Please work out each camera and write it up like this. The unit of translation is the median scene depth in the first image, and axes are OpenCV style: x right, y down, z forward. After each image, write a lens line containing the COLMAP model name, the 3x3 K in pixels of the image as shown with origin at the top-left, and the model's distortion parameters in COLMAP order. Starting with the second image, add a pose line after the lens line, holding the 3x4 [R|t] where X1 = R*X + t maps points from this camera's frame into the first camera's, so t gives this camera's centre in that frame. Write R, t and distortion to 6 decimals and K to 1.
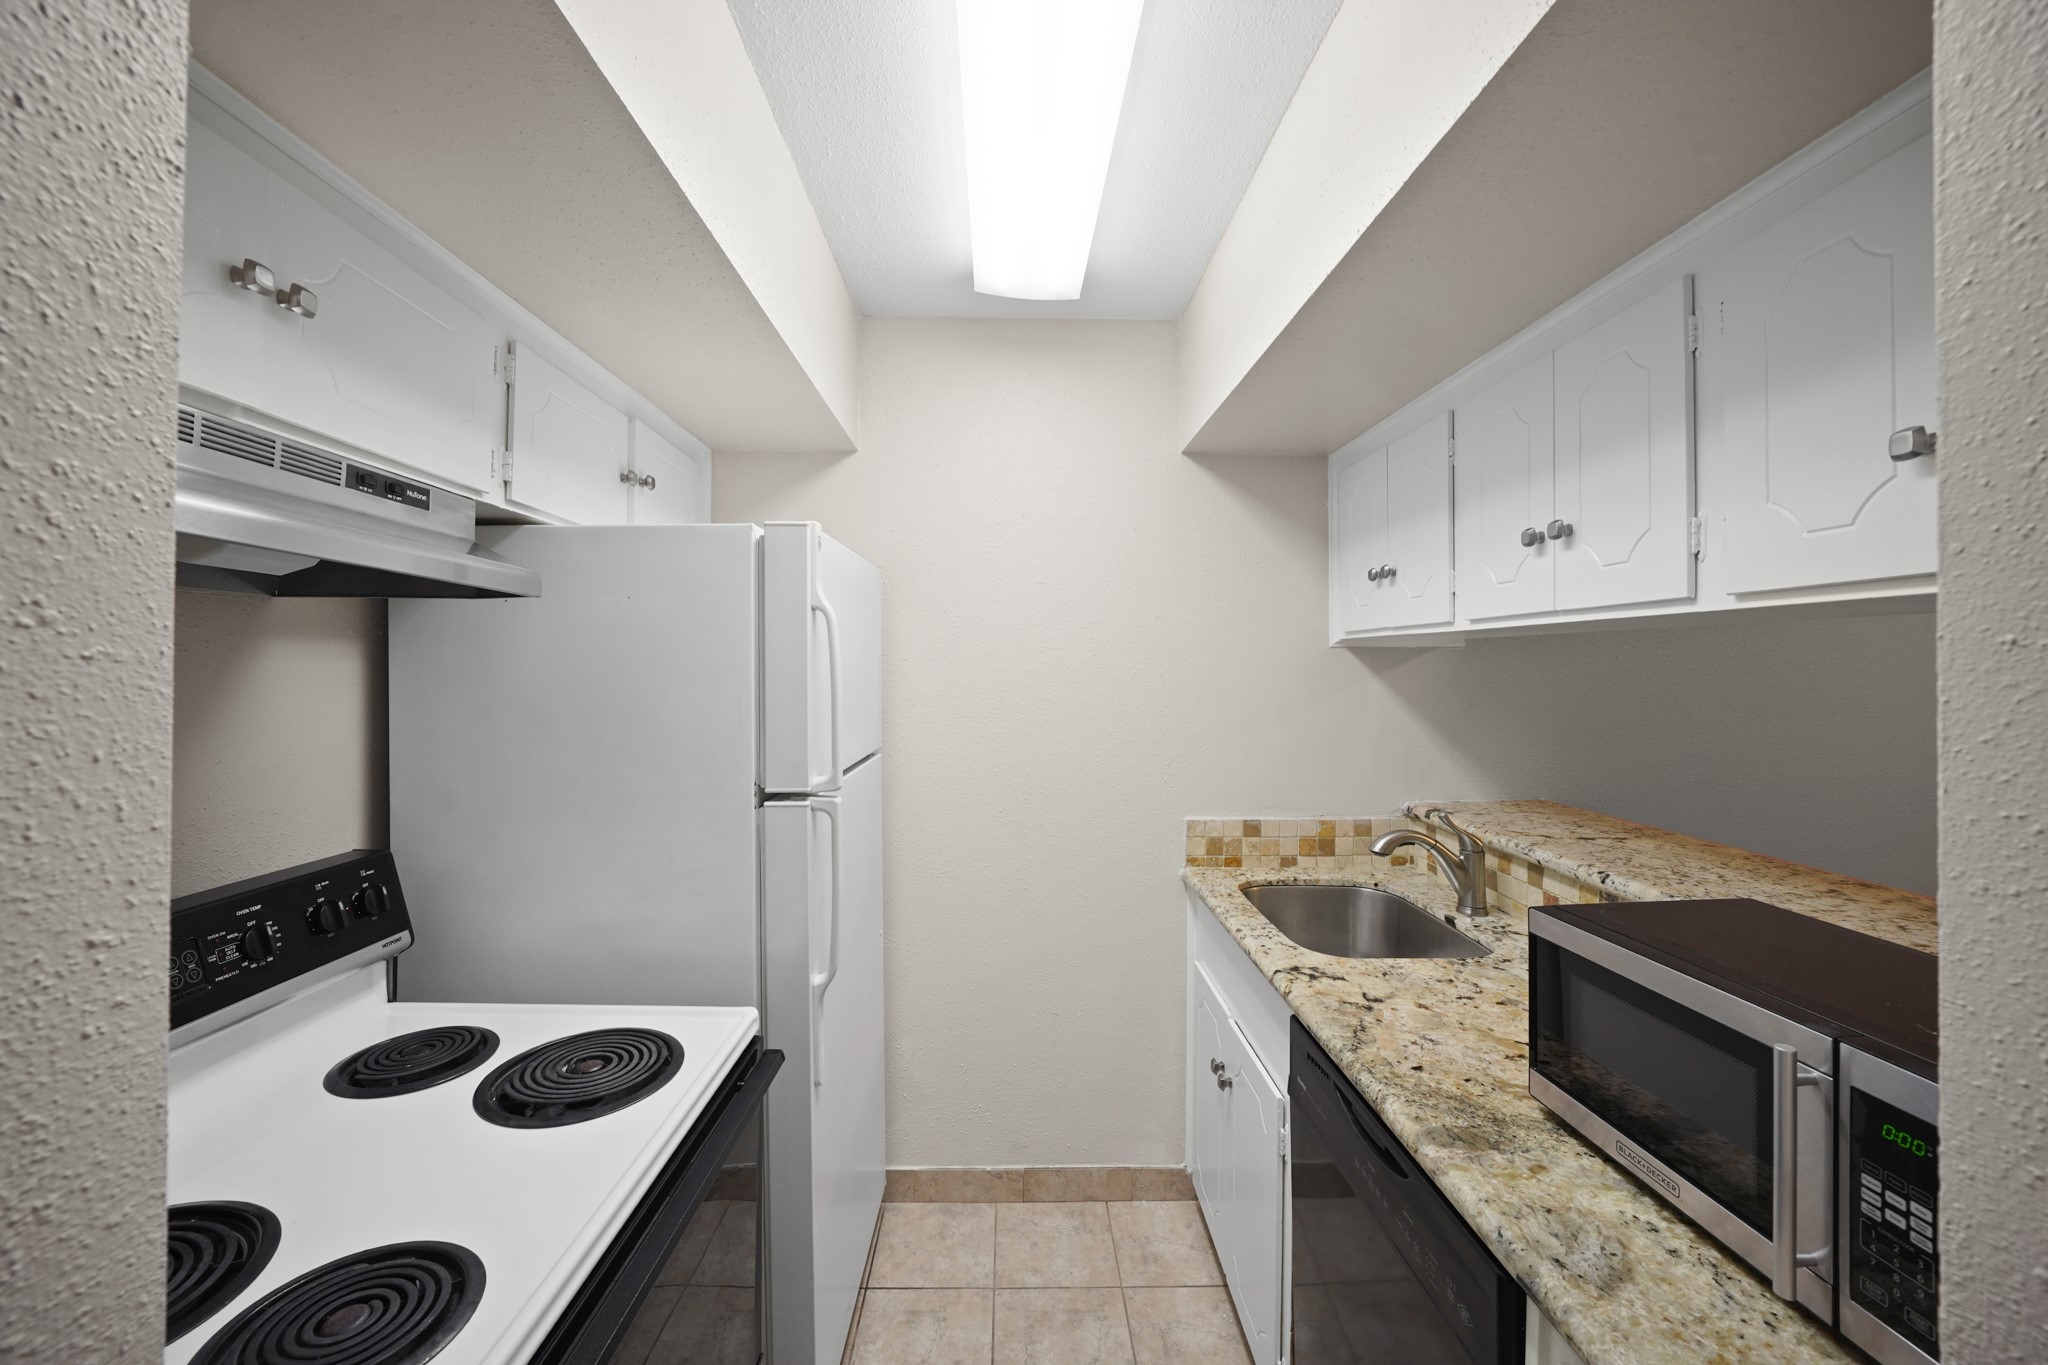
lens RADIAL K [[791.0, 0, 1019.2], [0, 791.0, 642.5], [0, 0, 1]] dist [-0.017547, 0.001898]
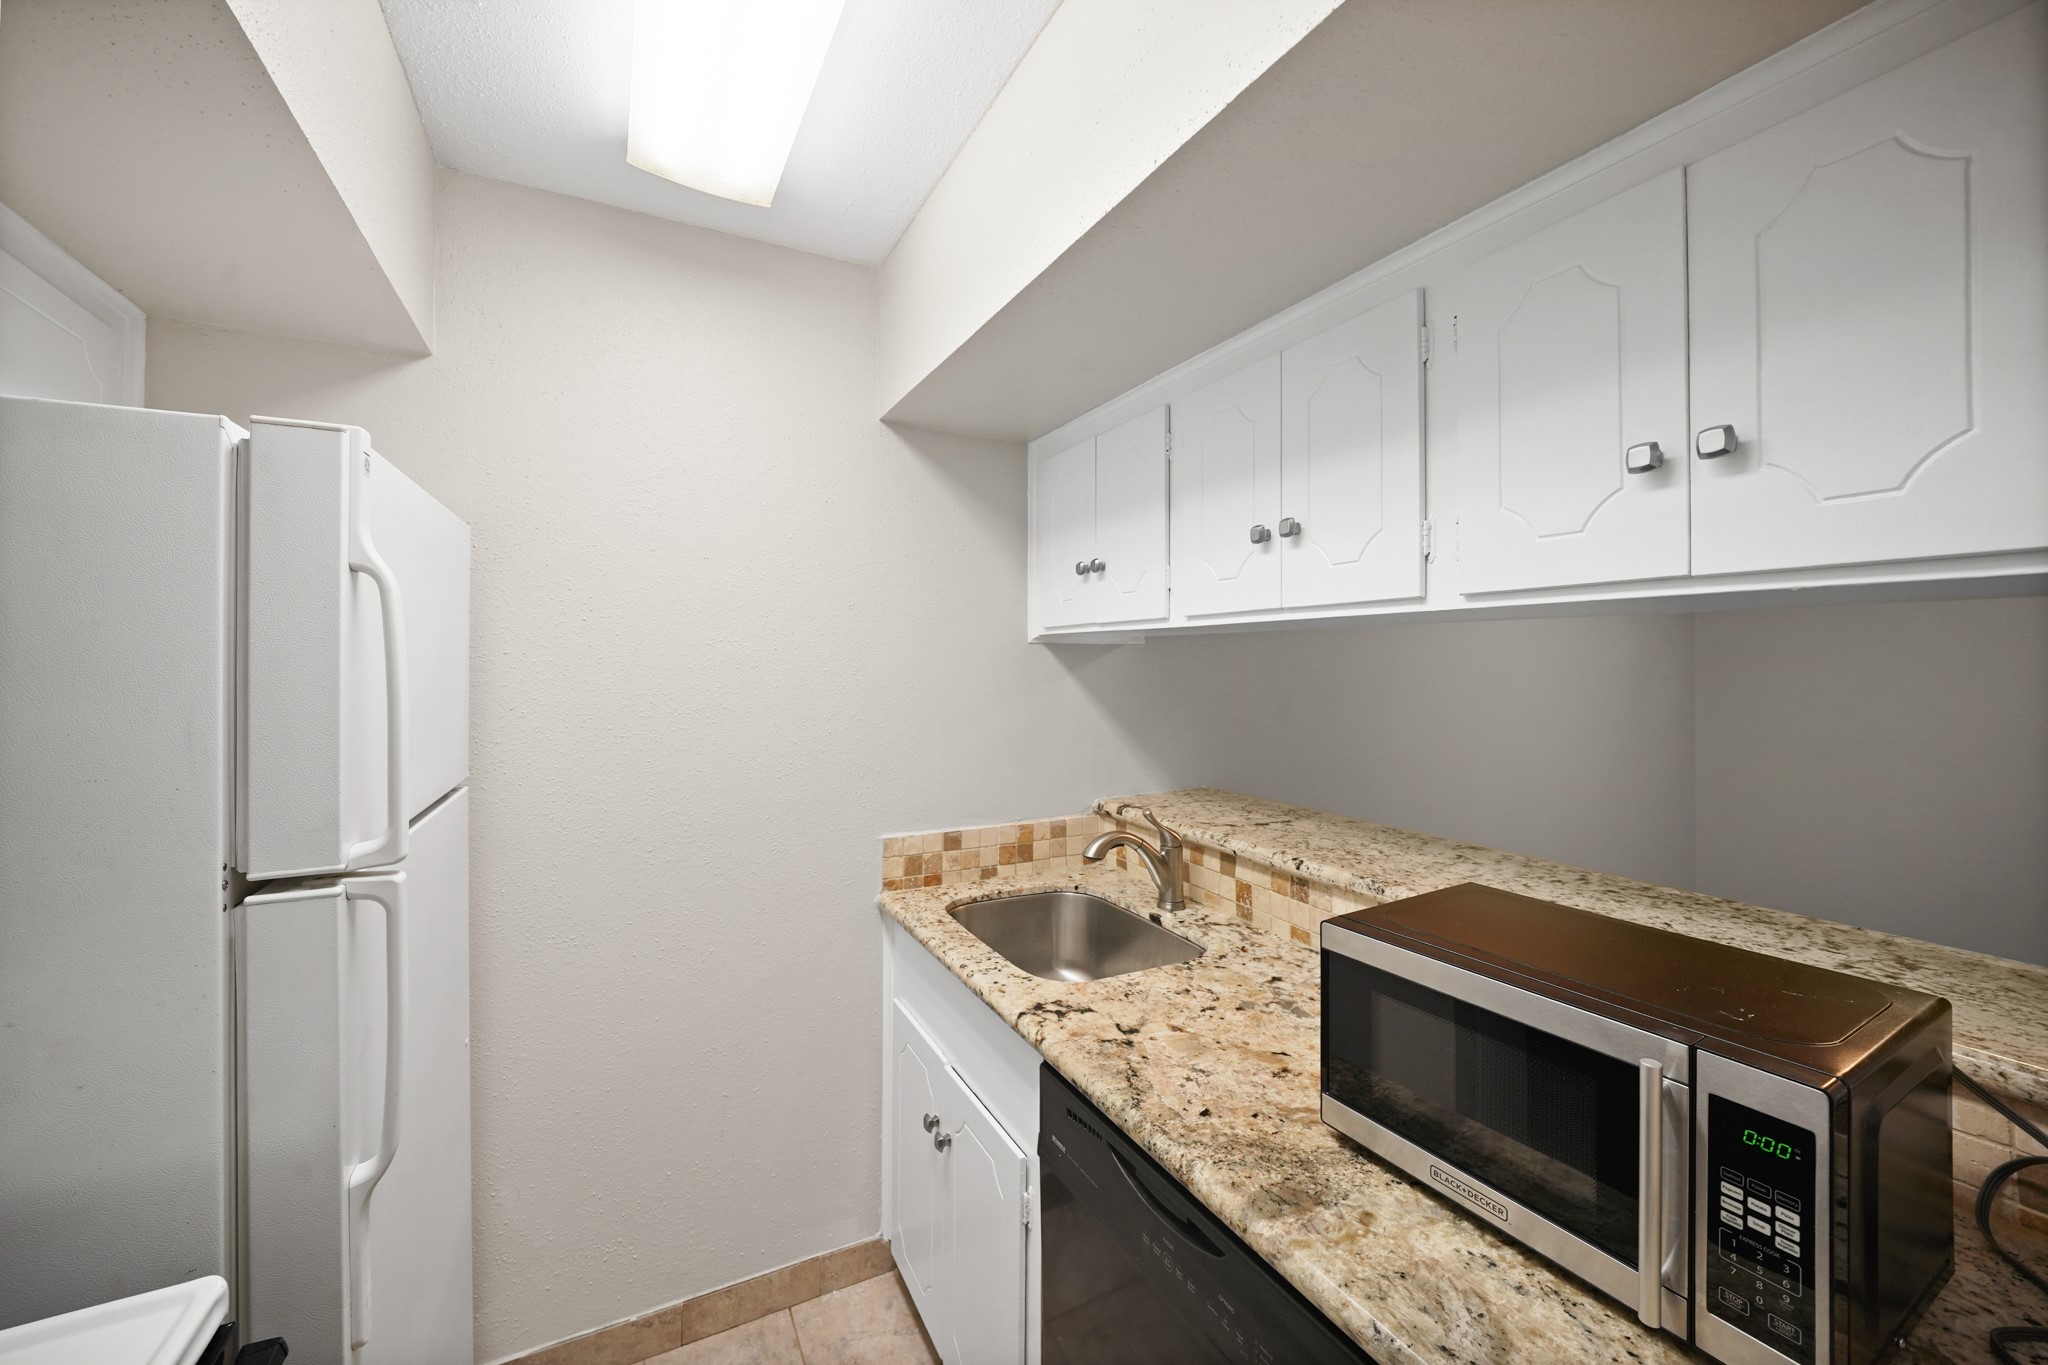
lens RADIAL K [[791.0, 0, 1019.2], [0, 791.0, 642.5], [0, 0, 1]] dist [-0.017547, 0.001898]
pose [[0.896533, 0.011022, 0.442841, -0.065384], [-0.013003, 0.999914, 0.001438, 0.006383], [-0.442787, -0.007047, 0.896599, 0.227953]]
